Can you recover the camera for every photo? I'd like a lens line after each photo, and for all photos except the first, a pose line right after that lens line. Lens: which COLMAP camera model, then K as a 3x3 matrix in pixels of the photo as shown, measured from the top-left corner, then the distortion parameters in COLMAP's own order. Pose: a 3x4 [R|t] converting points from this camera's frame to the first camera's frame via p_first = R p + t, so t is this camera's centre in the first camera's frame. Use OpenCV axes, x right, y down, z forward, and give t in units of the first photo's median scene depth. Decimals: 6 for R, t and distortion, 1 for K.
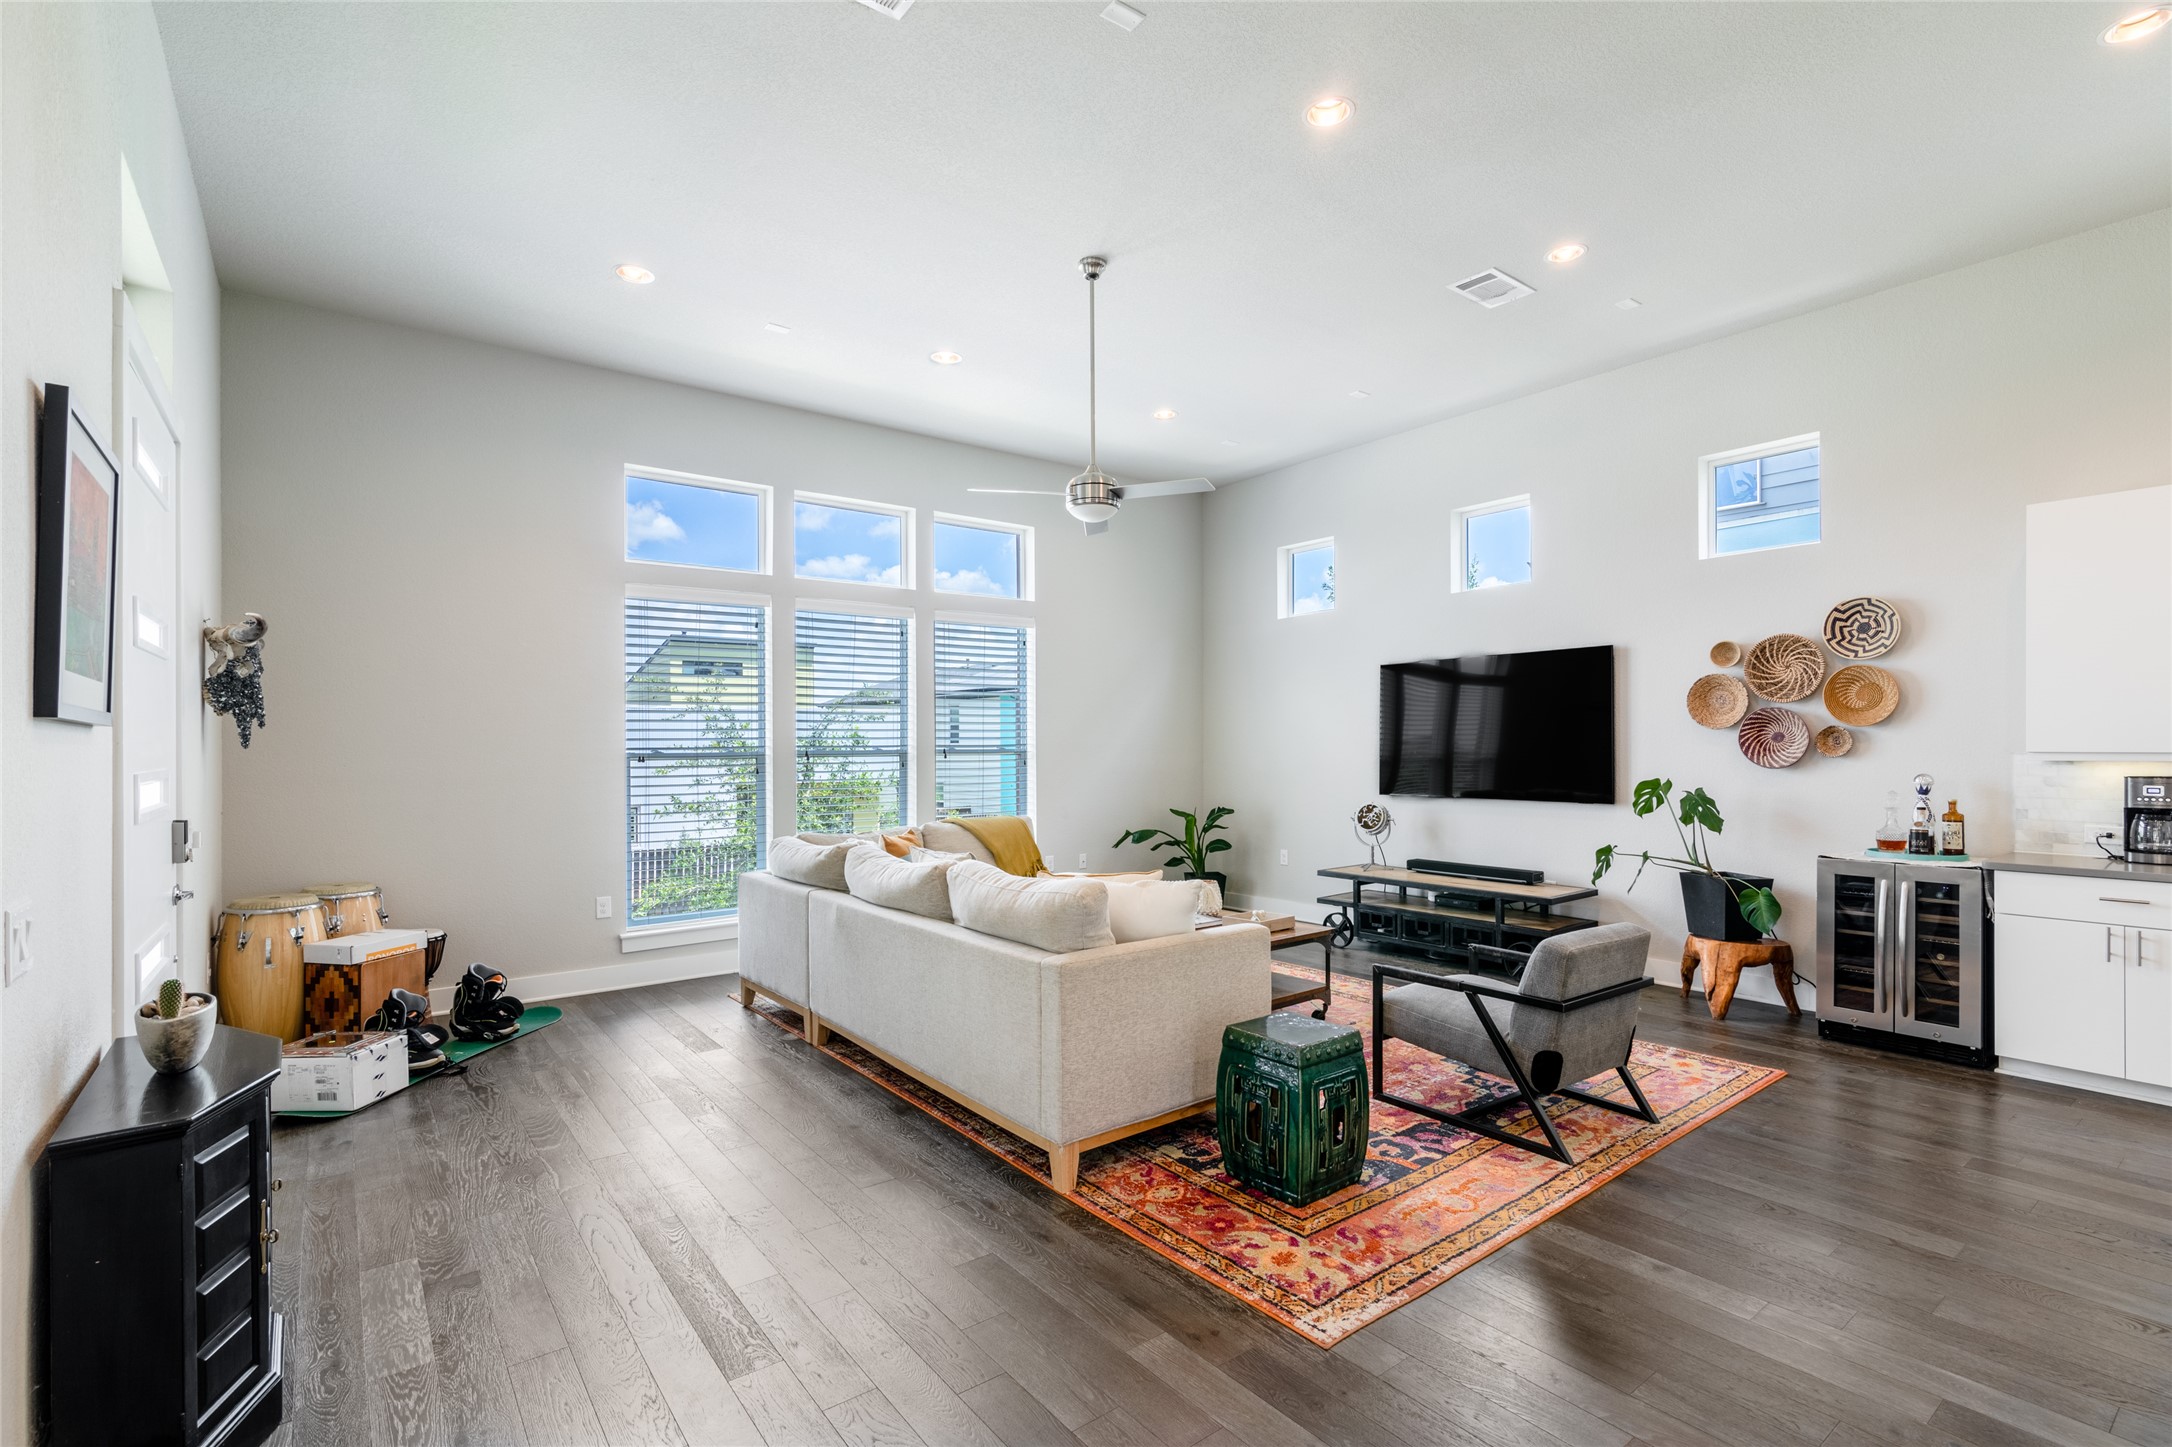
lens RADIAL K [[999.7, 0, 1091.1], [0, 999.7, 735.0], [0, 0, 1]] dist [0.006068, -0.002379]
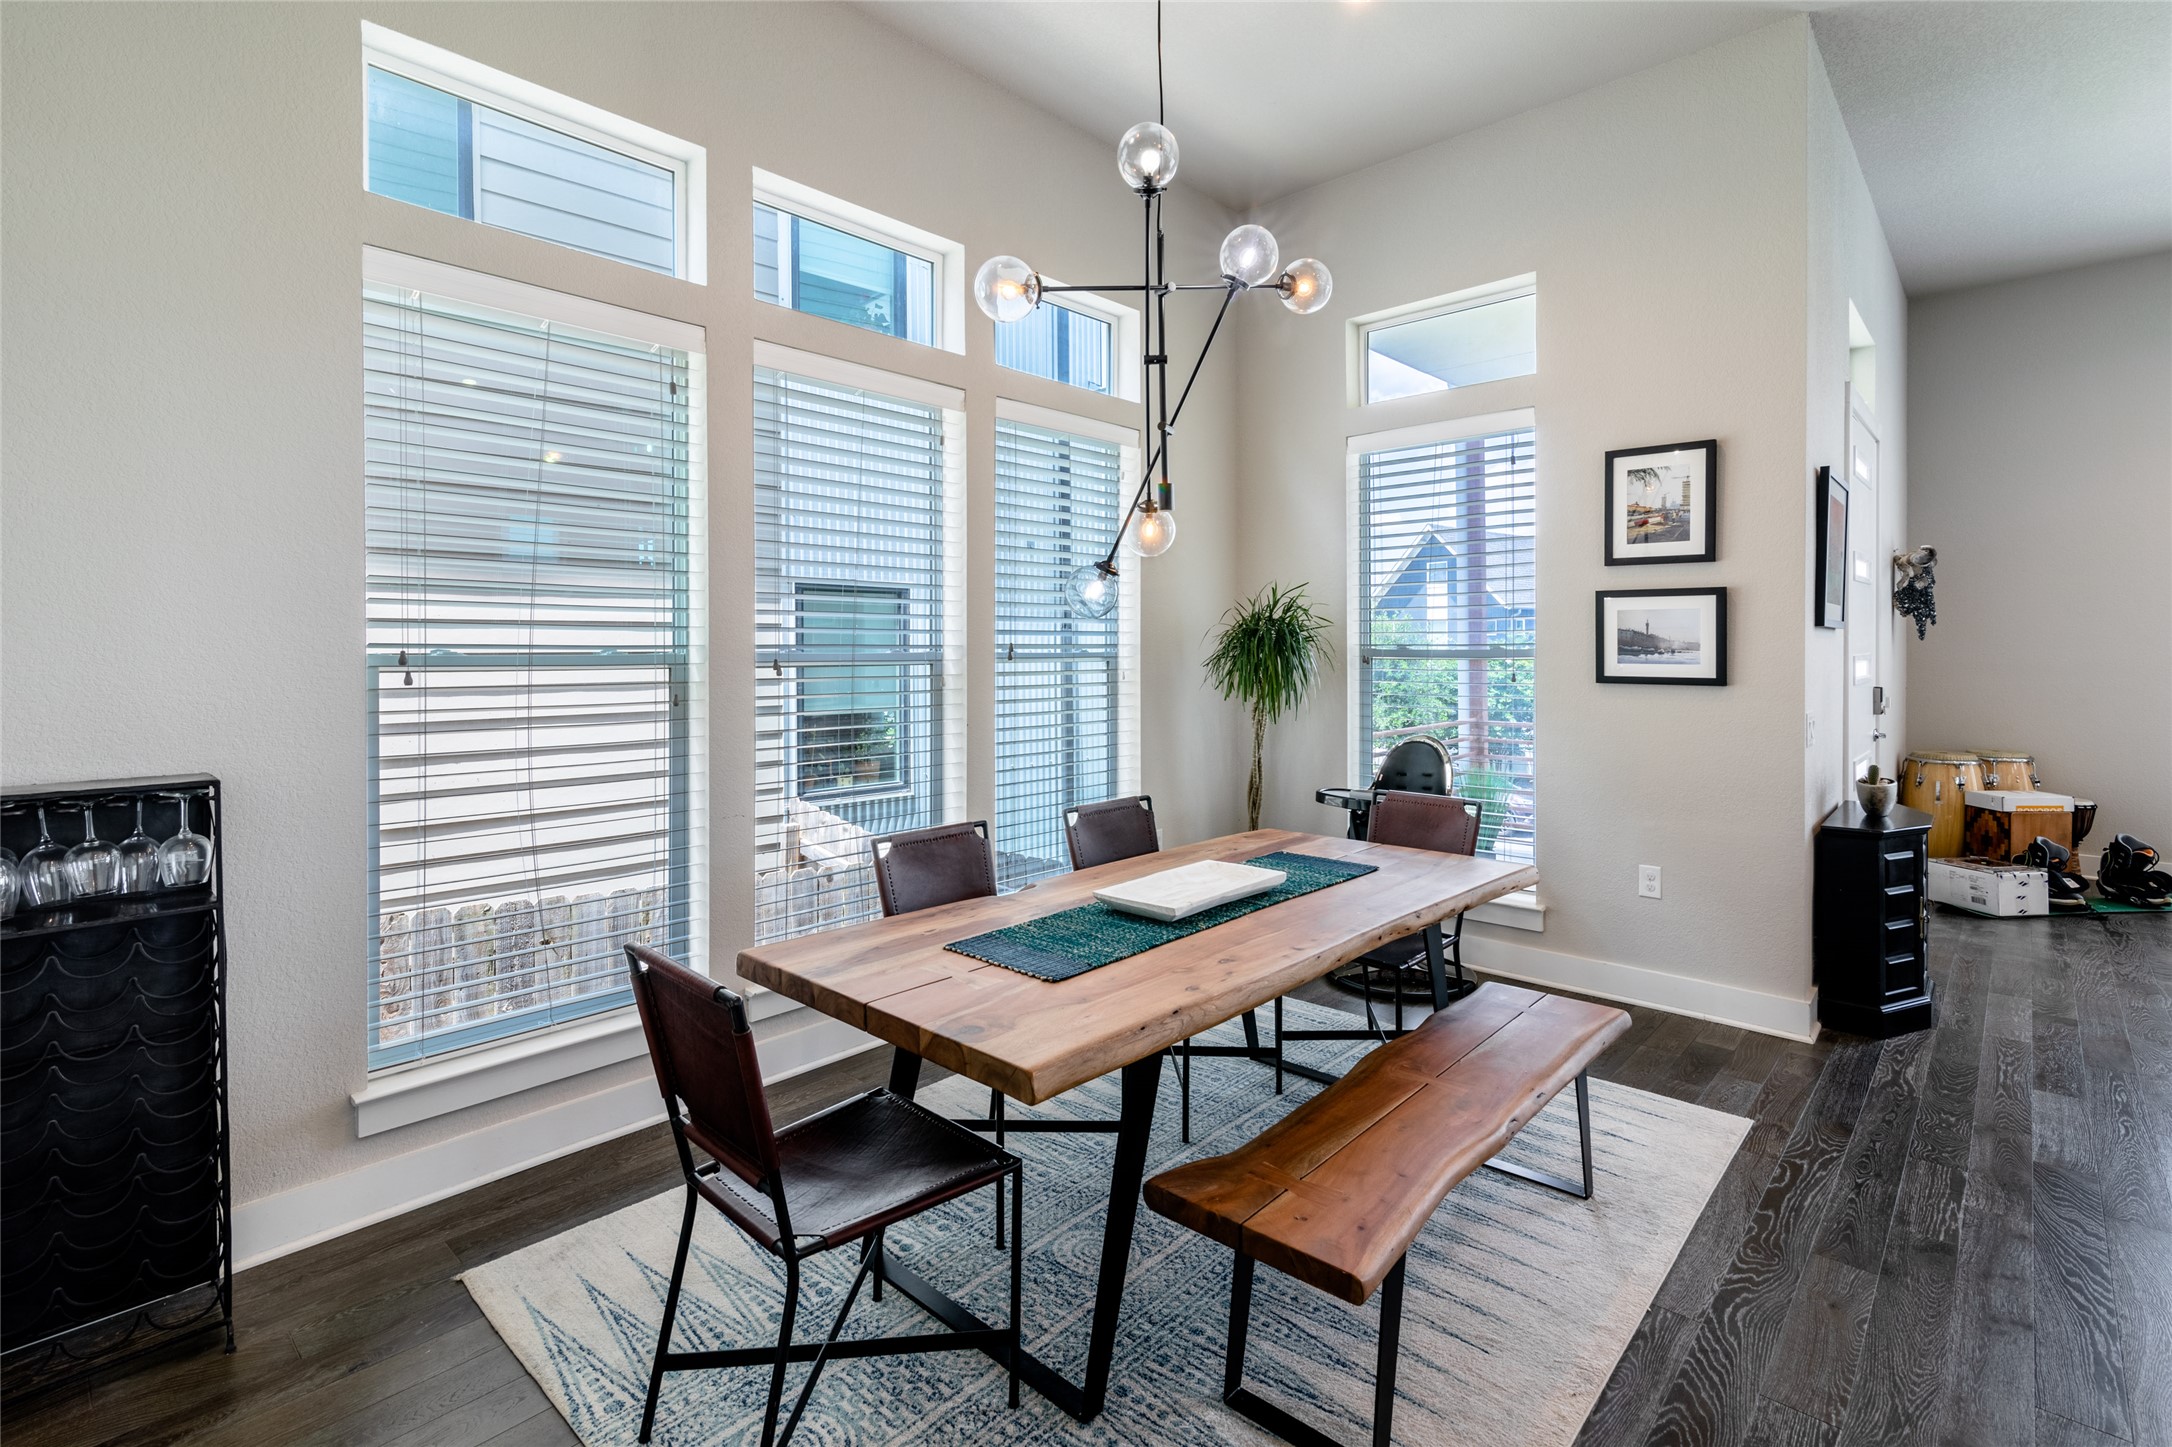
lens RADIAL K [[999.7, 0, 1116.0], [0, 999.7, 659.5], [0, 0, 1]] dist [0.006068, -0.002379]
pose [[0.184091, 0.022304, -0.982656, 0.315260], [0.011874, 0.999619, 0.024913, -0.007568], [0.982837, -0.016254, 0.183756, -0.351098]]
